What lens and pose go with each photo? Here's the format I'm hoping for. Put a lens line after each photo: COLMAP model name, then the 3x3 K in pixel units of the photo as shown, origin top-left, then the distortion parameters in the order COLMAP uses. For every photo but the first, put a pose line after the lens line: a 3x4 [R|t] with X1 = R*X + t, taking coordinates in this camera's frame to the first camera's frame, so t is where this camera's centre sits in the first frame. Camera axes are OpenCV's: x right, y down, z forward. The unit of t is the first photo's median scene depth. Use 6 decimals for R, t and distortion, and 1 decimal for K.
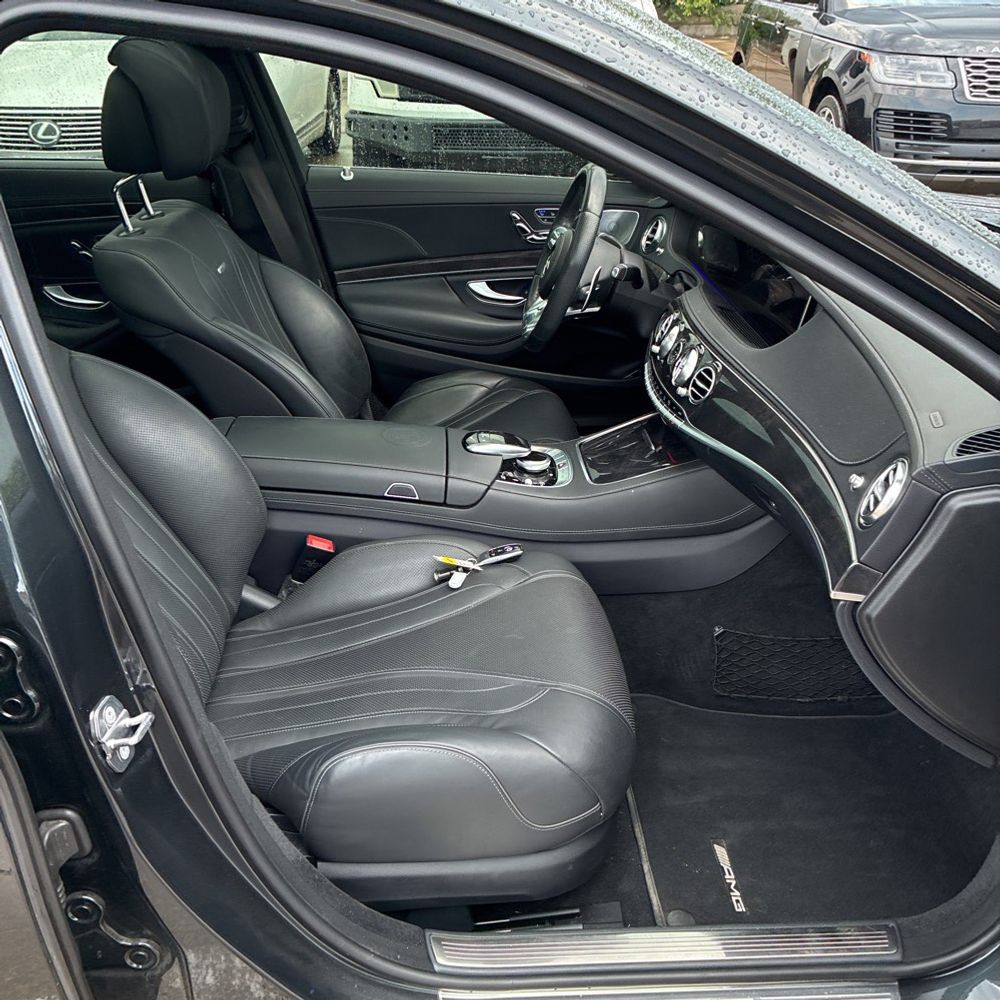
lens RADIAL K [[1009.4, 0, 498.2], [0, 1009.4, 507.3], [0, 0, 1]] dist [0.023585, 0.000000]
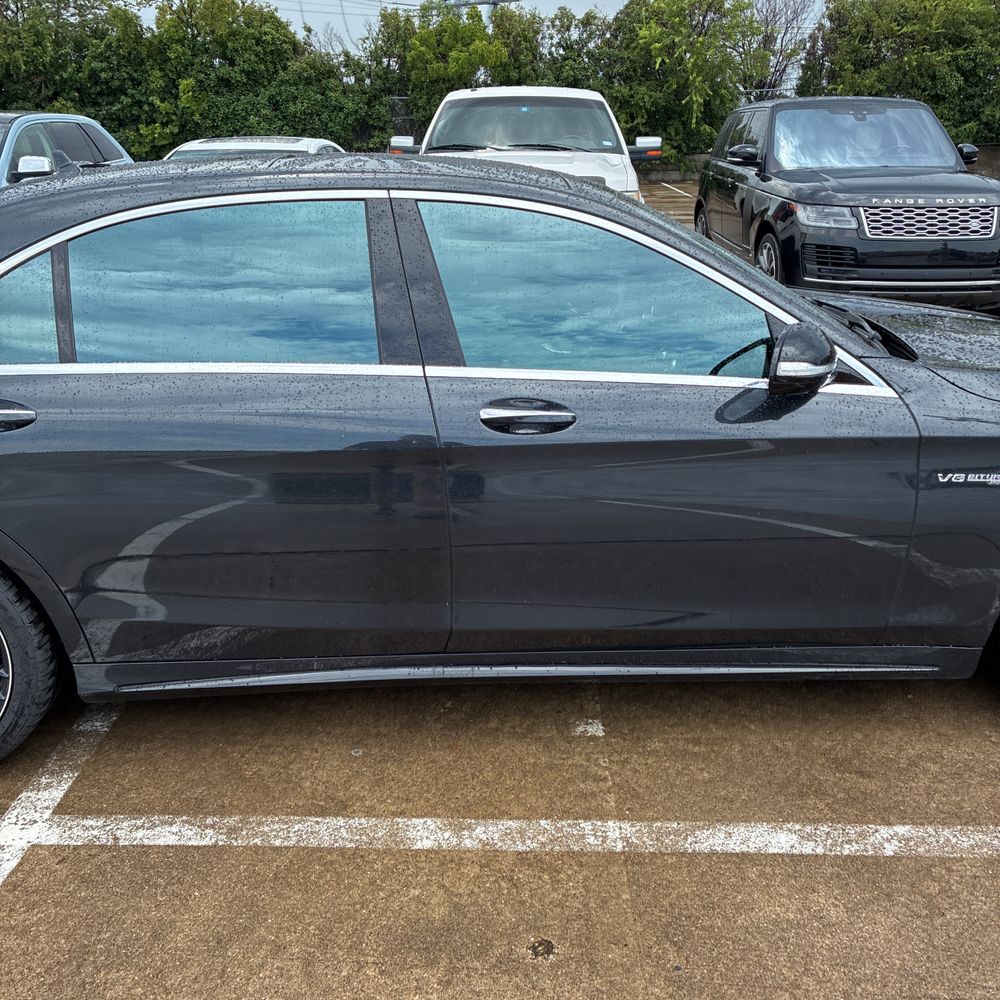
lens RADIAL K [[1009.4, 0, 495.6], [0, 1009.4, 506.4], [0, 0, 1]] dist [0.023585, 0.000000]
pose [[0.999828, -0.006197, 0.017490, -0.054277], [0.008248, 0.992768, -0.119767, 0.103098], [-0.016621, 0.119890, 0.992648, -0.263678]]
